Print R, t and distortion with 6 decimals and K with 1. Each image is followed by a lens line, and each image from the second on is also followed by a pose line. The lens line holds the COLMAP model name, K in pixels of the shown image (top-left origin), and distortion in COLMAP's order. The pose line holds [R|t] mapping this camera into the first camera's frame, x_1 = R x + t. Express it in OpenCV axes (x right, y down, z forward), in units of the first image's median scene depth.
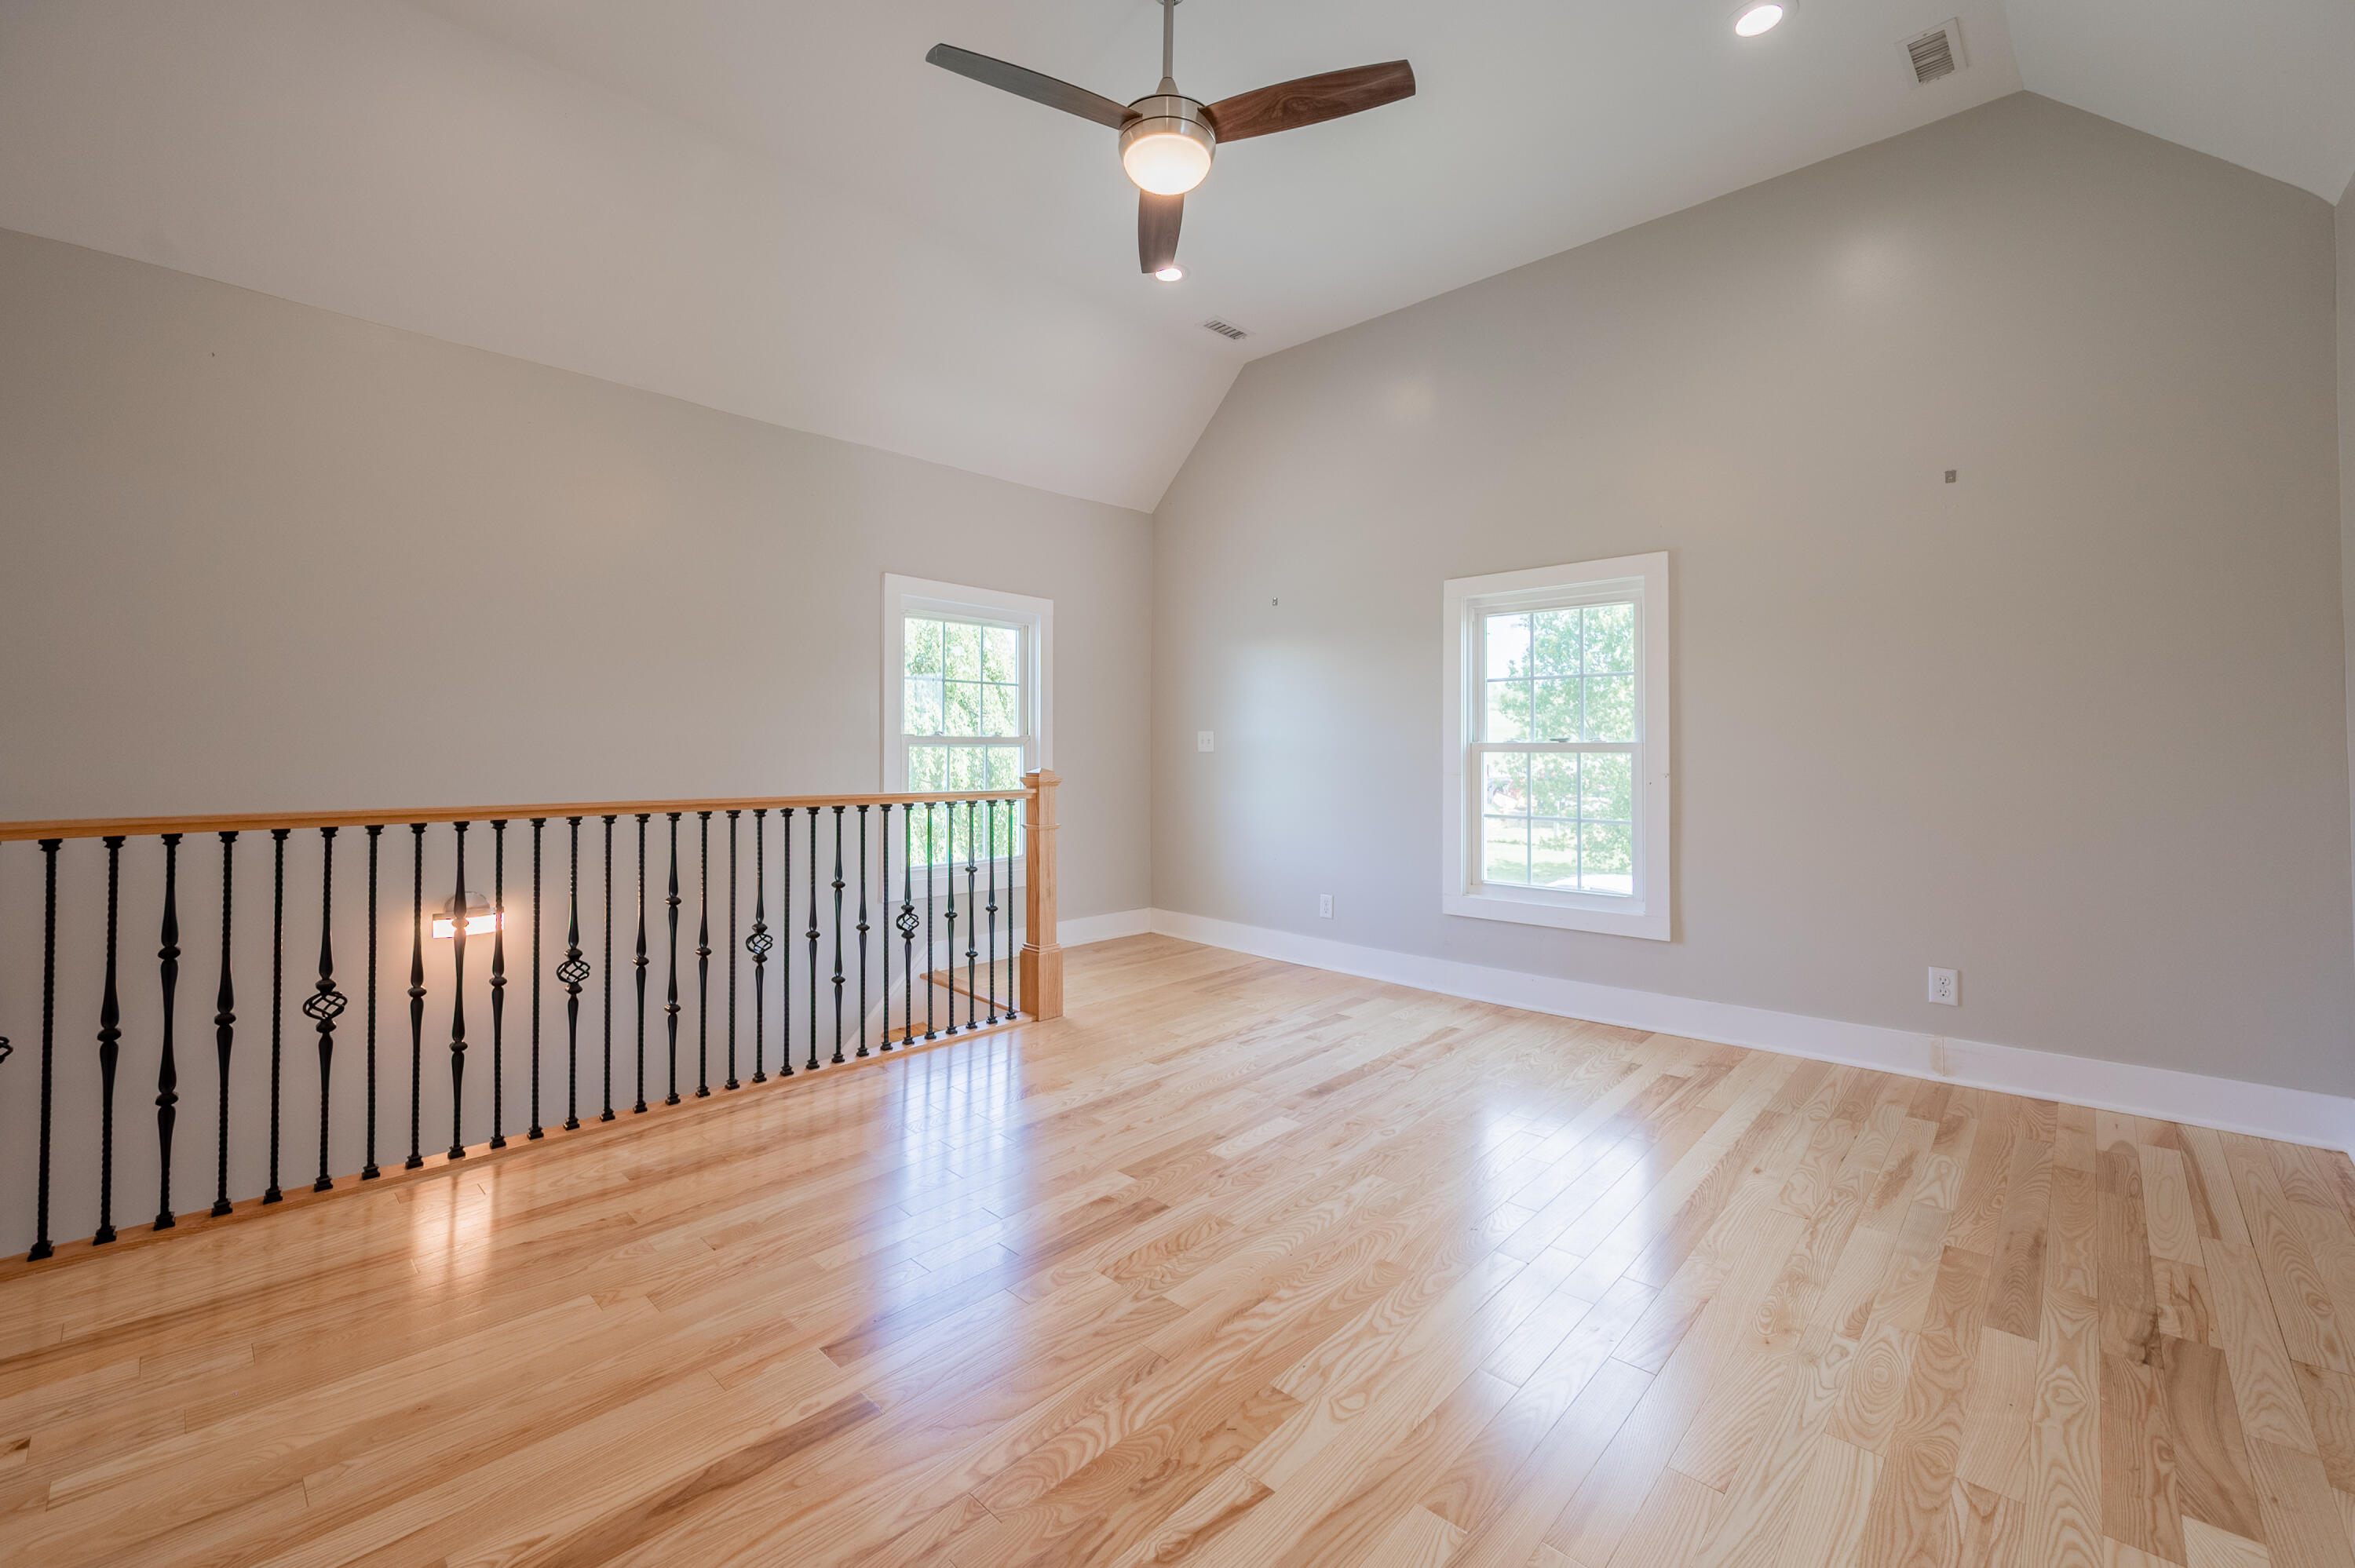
lens RADIAL K [[966.5, 0, 1225.8], [0, 966.5, 724.2], [0, 0, 1]] dist [0.004064, -0.000537]
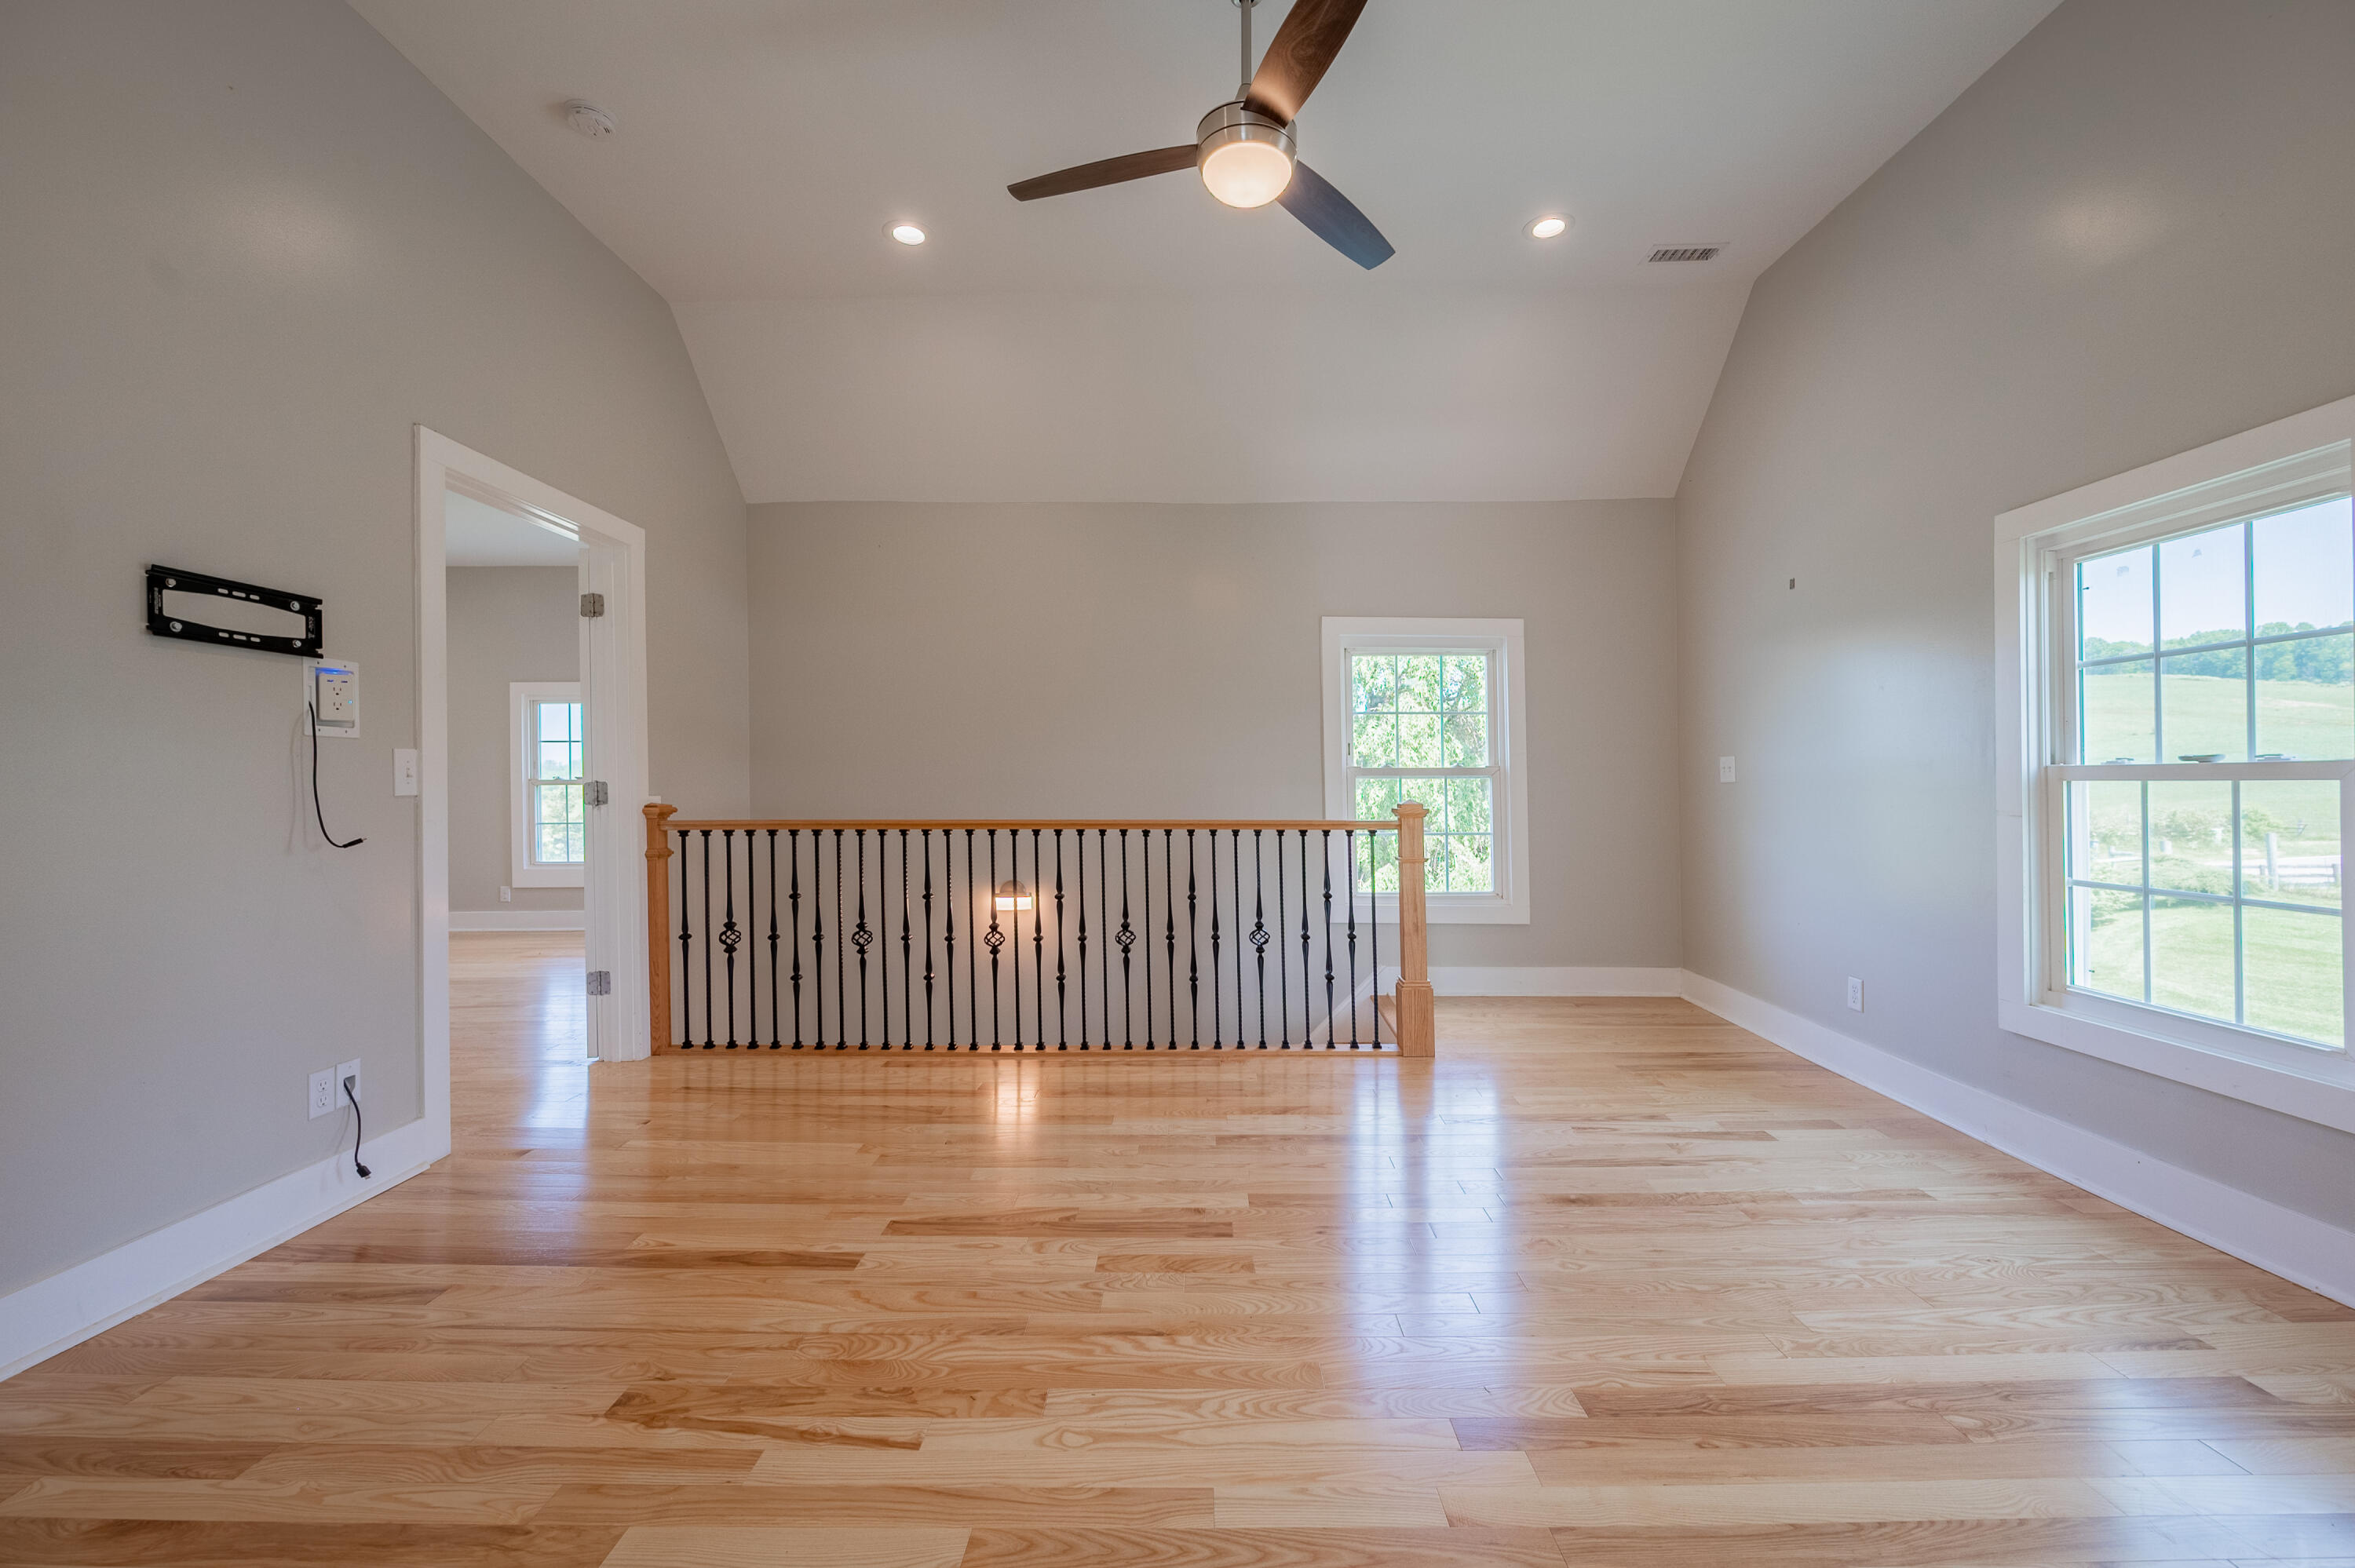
lens RADIAL K [[966.5, 0, 1180.0], [0, 966.5, 777.5], [0, 0, 1]] dist [0.004064, -0.000537]
pose [[0.676009, -0.006966, -0.736861, 0.431362], [0.022293, 0.999691, 0.011002, 0.009286], [0.736556, -0.023864, 0.675955, 0.199372]]
